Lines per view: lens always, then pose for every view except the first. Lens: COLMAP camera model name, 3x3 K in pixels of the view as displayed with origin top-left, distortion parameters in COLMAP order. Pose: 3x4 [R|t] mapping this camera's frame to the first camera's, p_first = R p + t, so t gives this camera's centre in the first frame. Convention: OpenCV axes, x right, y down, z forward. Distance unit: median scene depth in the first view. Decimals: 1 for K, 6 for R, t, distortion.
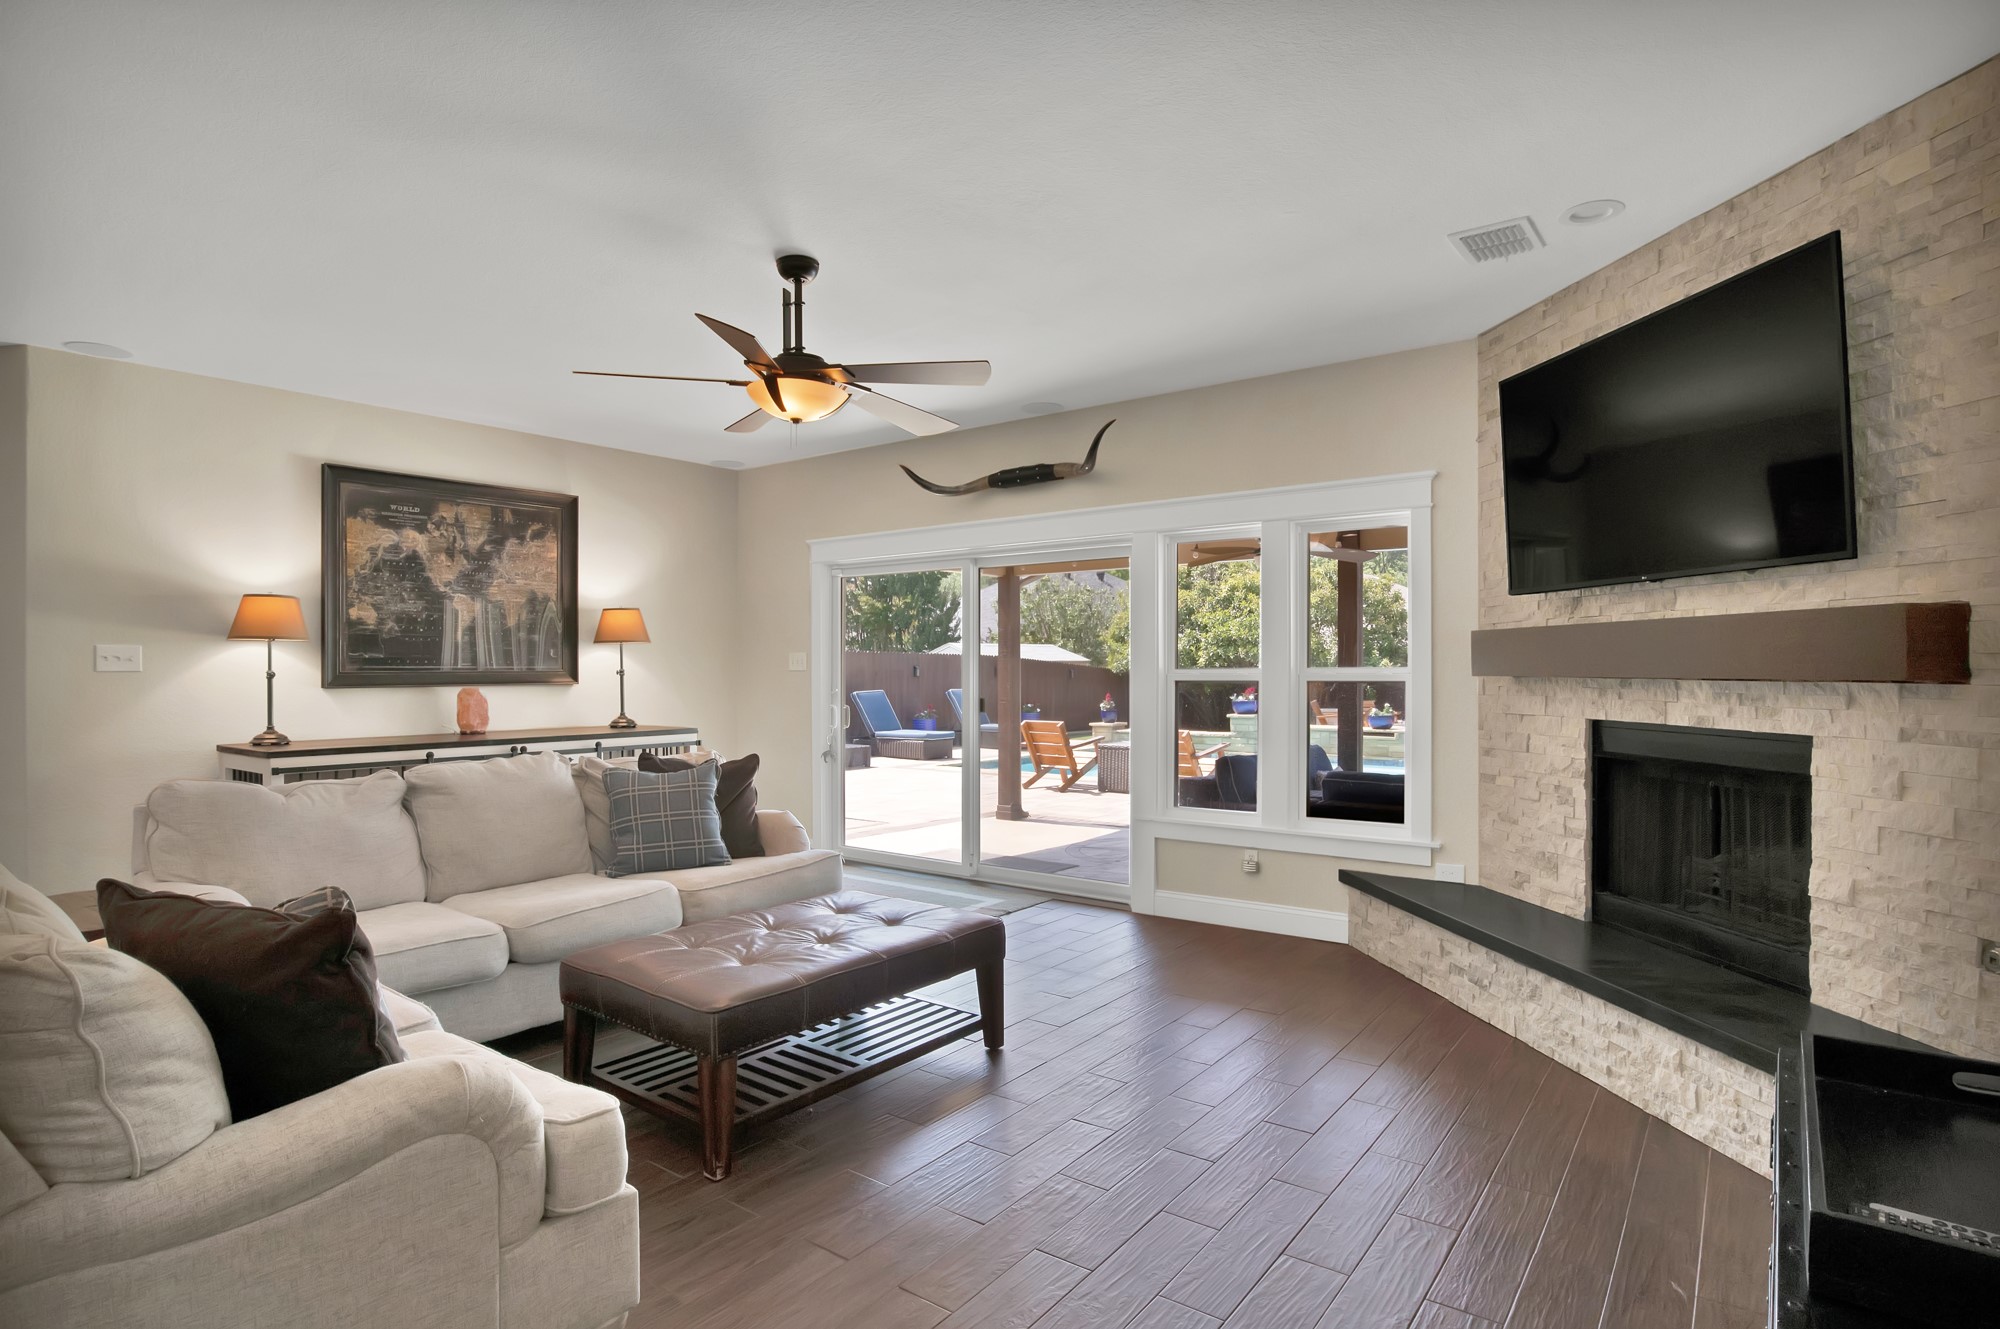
lens RADIAL K [[1041.0, 0, 1005.2], [0, 1041.0, 666.2], [0, 0, 1]] dist [-0.038519, 0.009424]
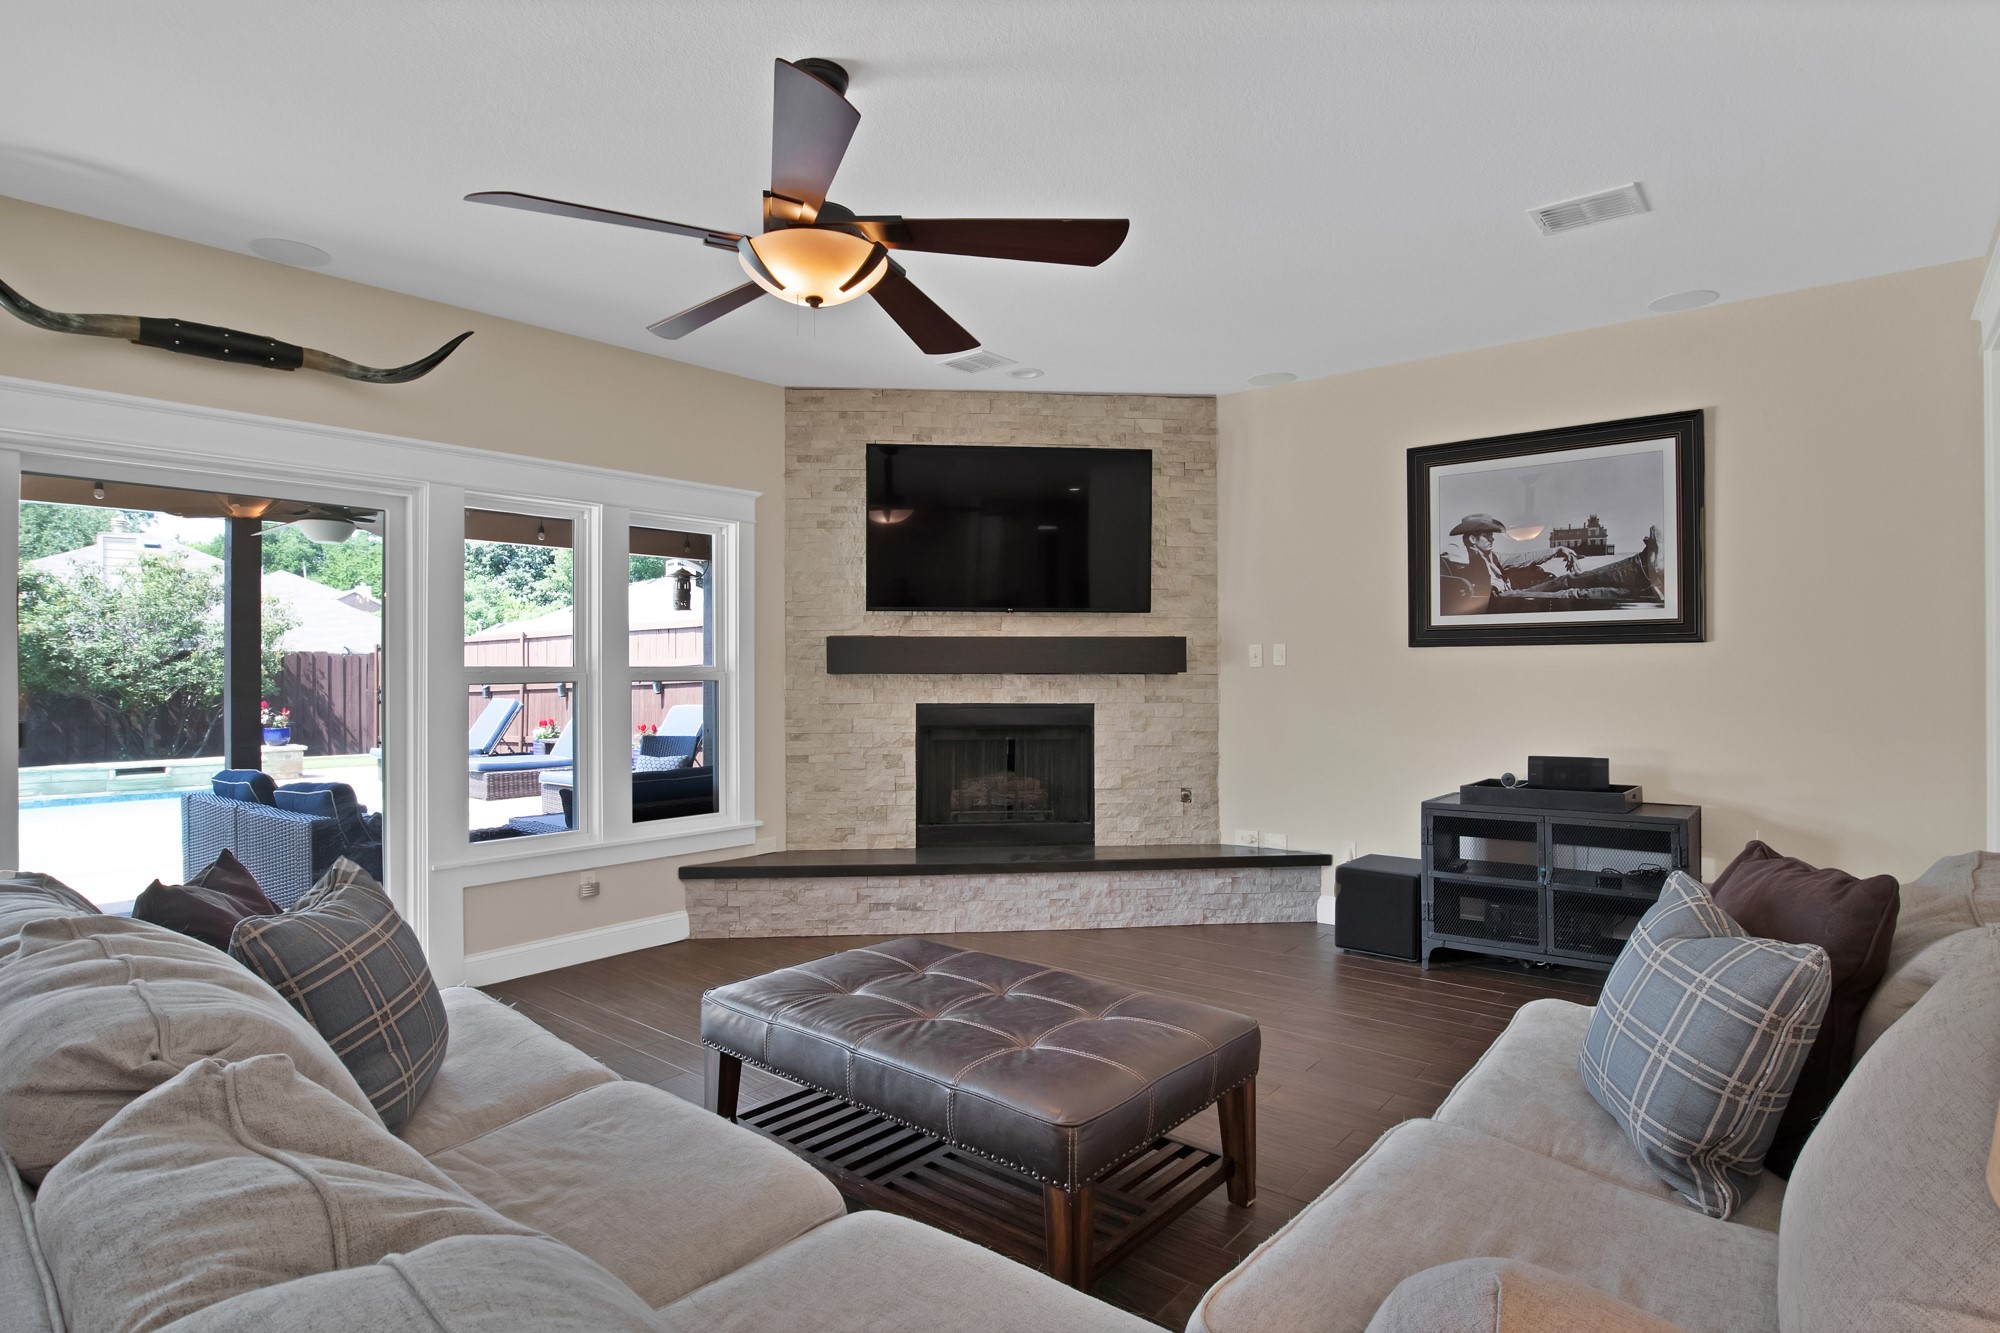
lens RADIAL K [[1041.0, 0, 1012.6], [0, 1041.0, 666.9], [0, 0, 1]] dist [-0.038519, 0.009424]
pose [[0.040535, 0.004773, 0.999167, -0.855730], [-0.000624, 0.999989, -0.004751, 0.008094], [-0.999178, -0.000431, 0.040537, 0.816747]]
